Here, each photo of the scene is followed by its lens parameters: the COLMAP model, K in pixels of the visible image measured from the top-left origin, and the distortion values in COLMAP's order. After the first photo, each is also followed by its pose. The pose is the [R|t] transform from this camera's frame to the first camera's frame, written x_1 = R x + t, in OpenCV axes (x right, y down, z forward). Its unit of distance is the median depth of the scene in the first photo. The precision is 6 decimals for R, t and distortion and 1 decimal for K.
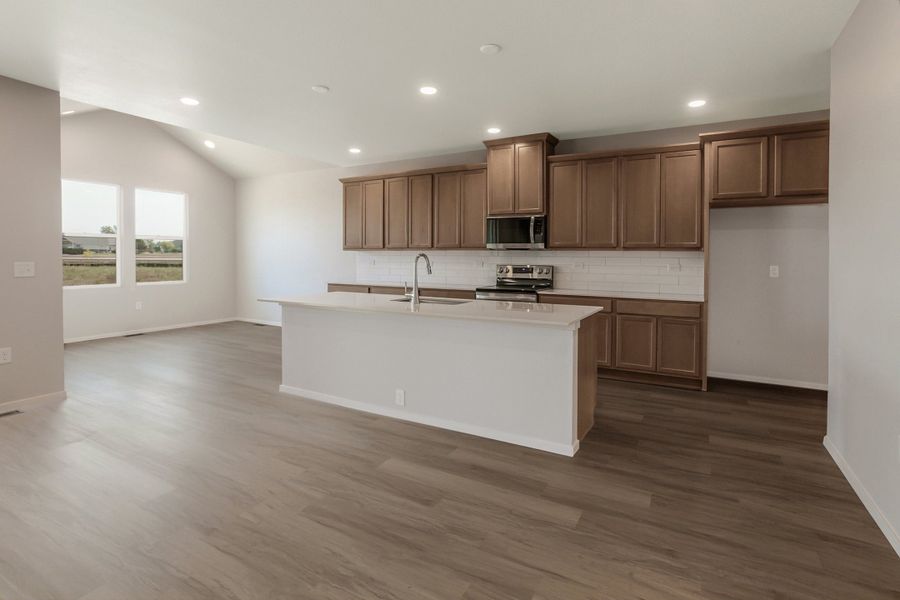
lens RADIAL K [[417.7, 0, 449.0], [0, 417.7, 251.3], [0, 0, 1]] dist [0.001305, 0.030156]
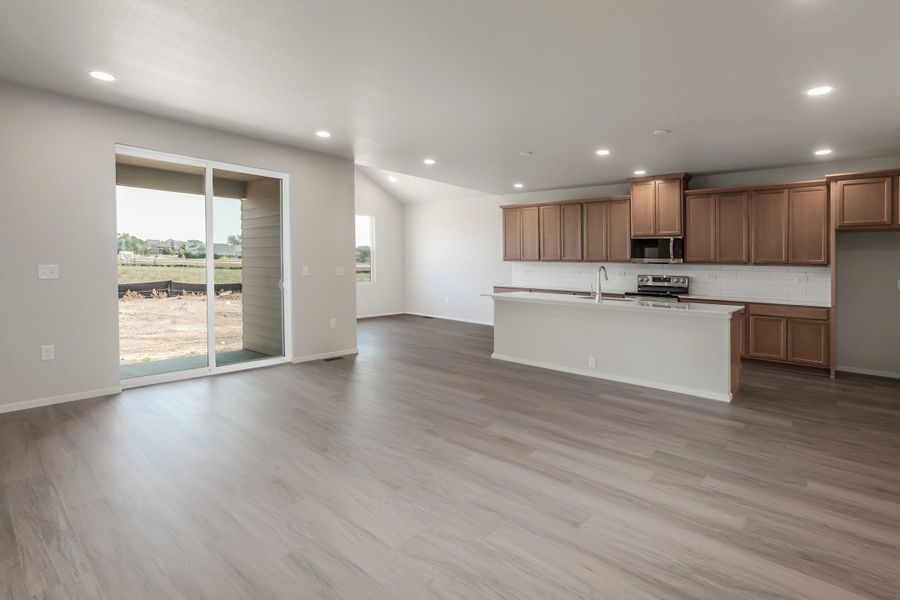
lens RADIAL K [[414.7, 0, 449.7], [0, 414.7, 251.0], [0, 0, 1]] dist [0.002766, 0.027187]
pose [[0.983060, 0.008723, -0.183074, -0.238232], [-0.012529, 0.999729, -0.019644, -0.008774], [0.182853, 0.021605, 0.982903, -0.384538]]
